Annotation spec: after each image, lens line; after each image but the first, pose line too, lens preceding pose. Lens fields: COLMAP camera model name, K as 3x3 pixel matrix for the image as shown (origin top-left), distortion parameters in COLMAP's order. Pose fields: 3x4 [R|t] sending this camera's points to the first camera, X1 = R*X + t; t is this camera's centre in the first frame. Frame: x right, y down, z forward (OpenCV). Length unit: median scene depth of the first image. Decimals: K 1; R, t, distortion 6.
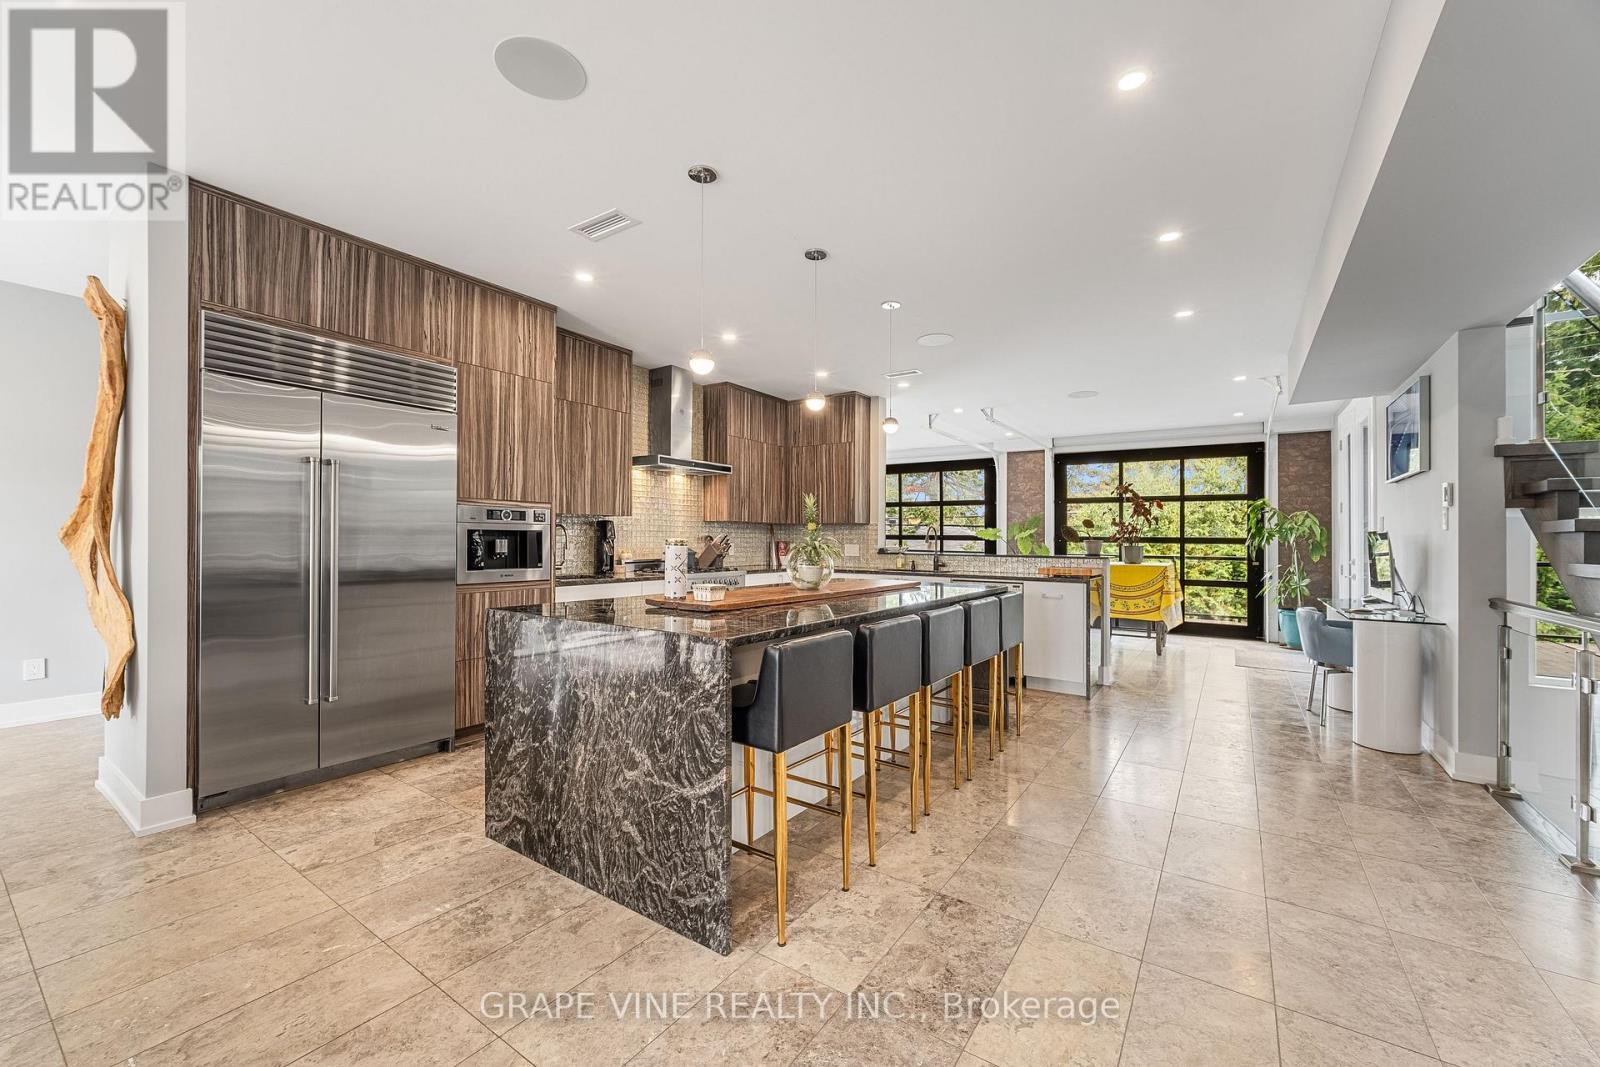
lens RADIAL K [[635.4, 0, 792.3], [0, 635.4, 543.7], [0, 0, 1]] dist [-0.006309, 0.000141]
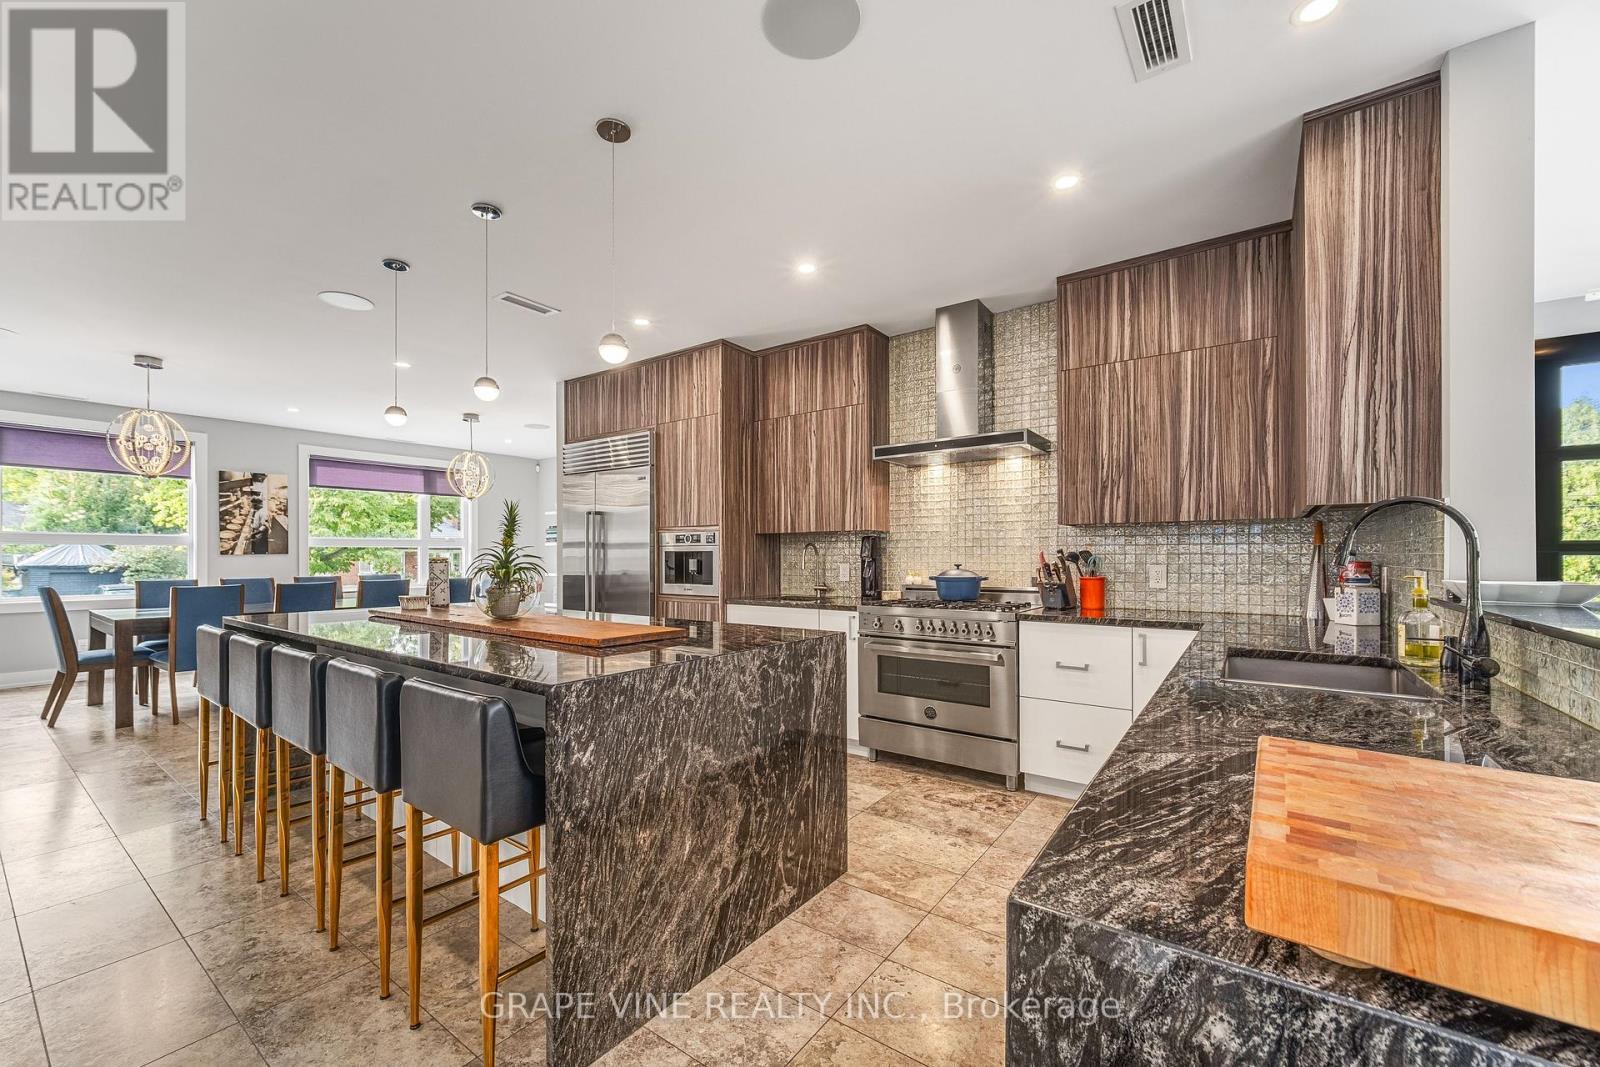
lens RADIAL K [[645.1, 0, 794.7], [0, 645.1, 560.4], [0, 0, 1]] dist [0.000469, 0.000023]
pose [[-0.026715, 0.001192, -0.999642, 0.786197], [-0.001986, 0.999997, 0.001246, -0.006896], [0.999641, 0.002019, -0.026713, 1.285839]]
